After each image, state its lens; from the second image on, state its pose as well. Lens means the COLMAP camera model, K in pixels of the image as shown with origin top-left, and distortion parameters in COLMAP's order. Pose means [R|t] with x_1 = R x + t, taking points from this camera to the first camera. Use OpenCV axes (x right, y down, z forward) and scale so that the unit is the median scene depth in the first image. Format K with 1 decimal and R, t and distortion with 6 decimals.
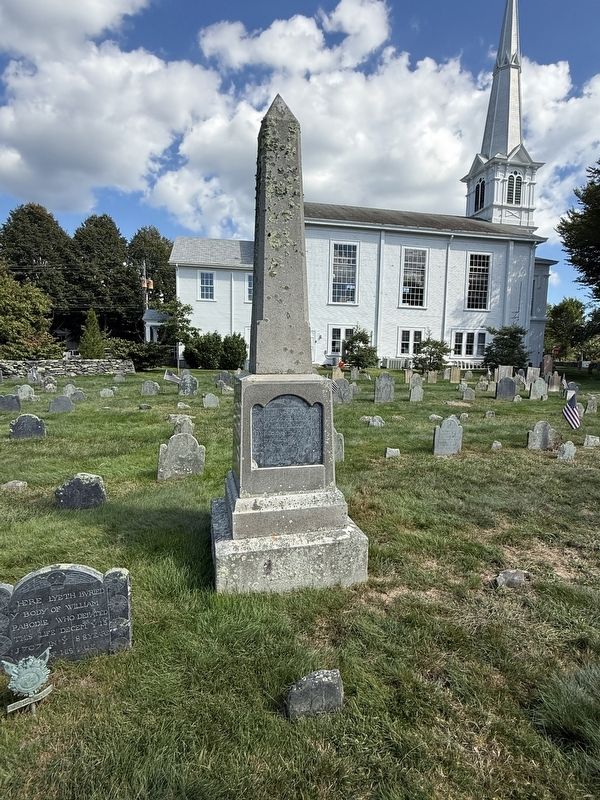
lens RADIAL K [[413.6, 0, 300.0], [0, 413.6, 400.0], [0, 0, 1]] dist [-0.001480, -0.000168]
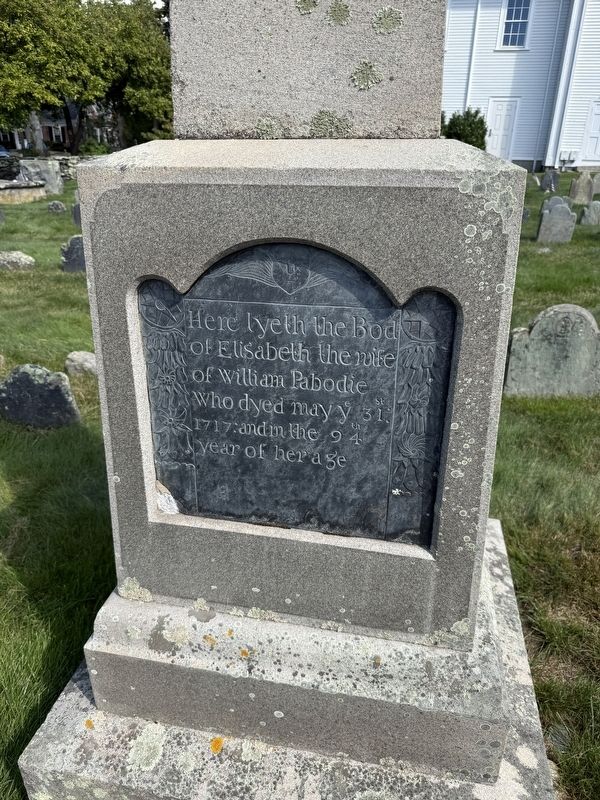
lens RADIAL K [[559.4, 0, 300.0], [0, 559.4, 400.0], [0, 0, 1]] dist [0.011373, 0.000132]
pose [[0.905815, 0.170670, -0.387777, 0.100232], [-0.045060, 0.948890, 0.312373, -0.025605], [0.421270, -0.265479, 0.867209, 0.724466]]
